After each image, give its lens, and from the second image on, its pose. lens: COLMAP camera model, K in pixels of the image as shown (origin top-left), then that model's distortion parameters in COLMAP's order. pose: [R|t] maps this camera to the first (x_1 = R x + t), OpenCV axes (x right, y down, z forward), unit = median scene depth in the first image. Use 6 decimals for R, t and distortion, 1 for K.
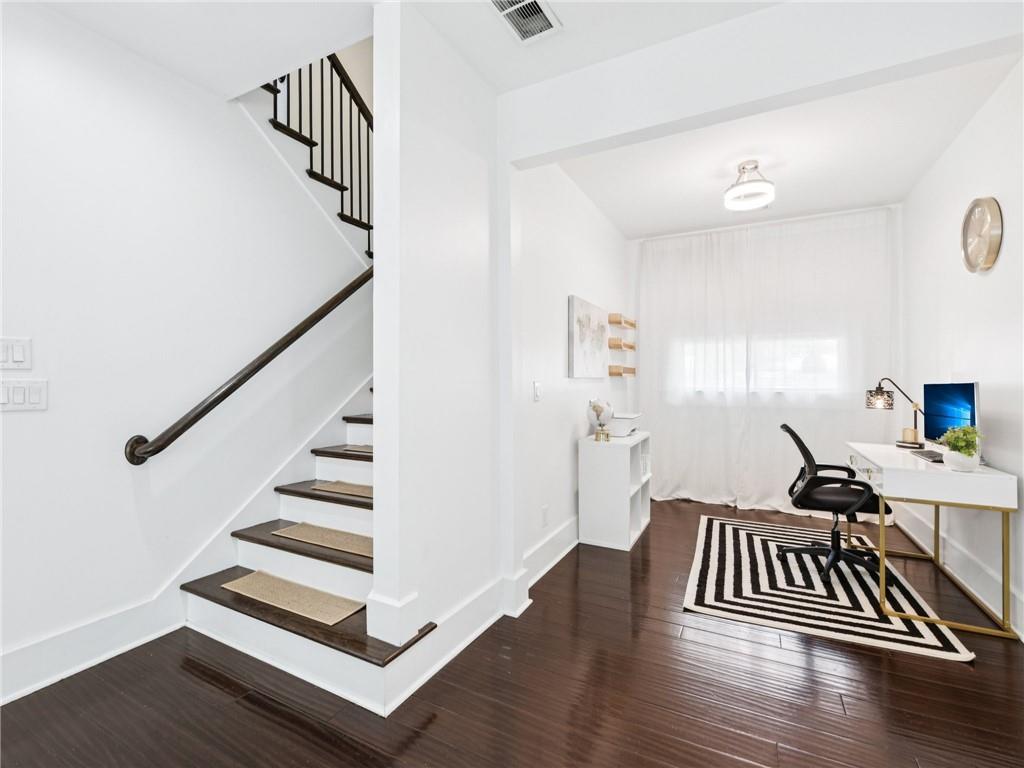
lens RADIAL K [[459.6, 0, 508.9], [0, 459.6, 359.9], [0, 0, 1]] dist [-0.002391, 0.000919]
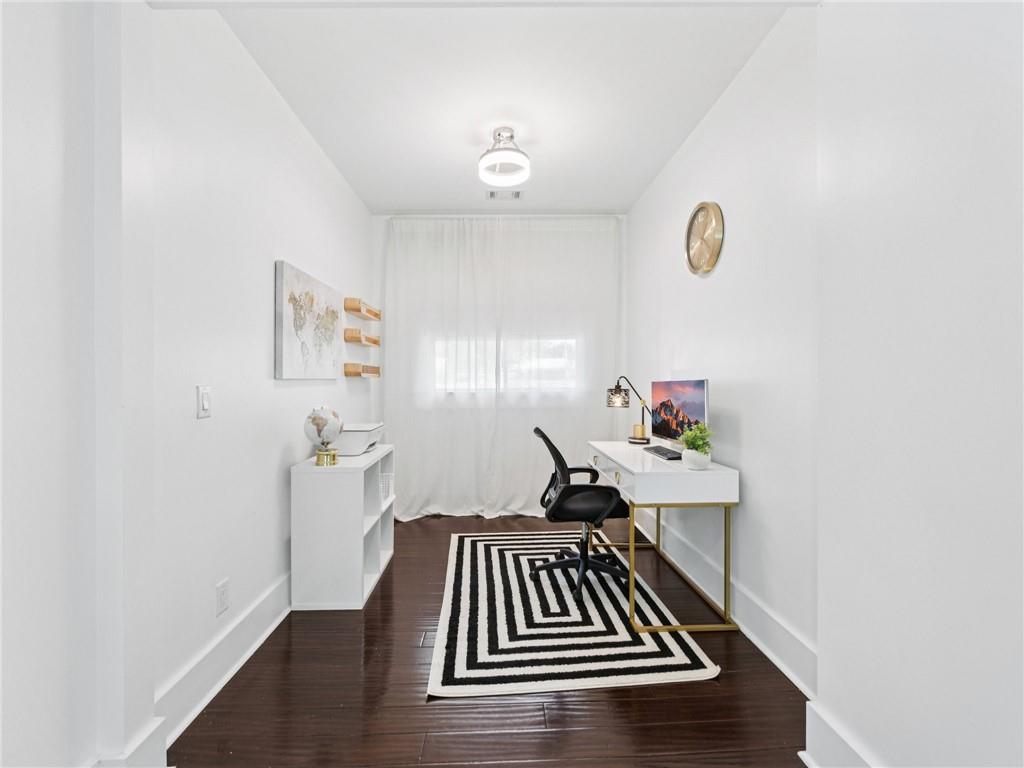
lens RADIAL K [[459.6, 0, 509.8], [0, 459.6, 378.4], [0, 0, 1]] dist [-0.002391, 0.000919]
pose [[0.868098, -0.008592, 0.496319, 0.100087], [-0.010288, 0.999324, 0.035295, 0.010517], [-0.496287, -0.035746, 0.867423, 0.235734]]
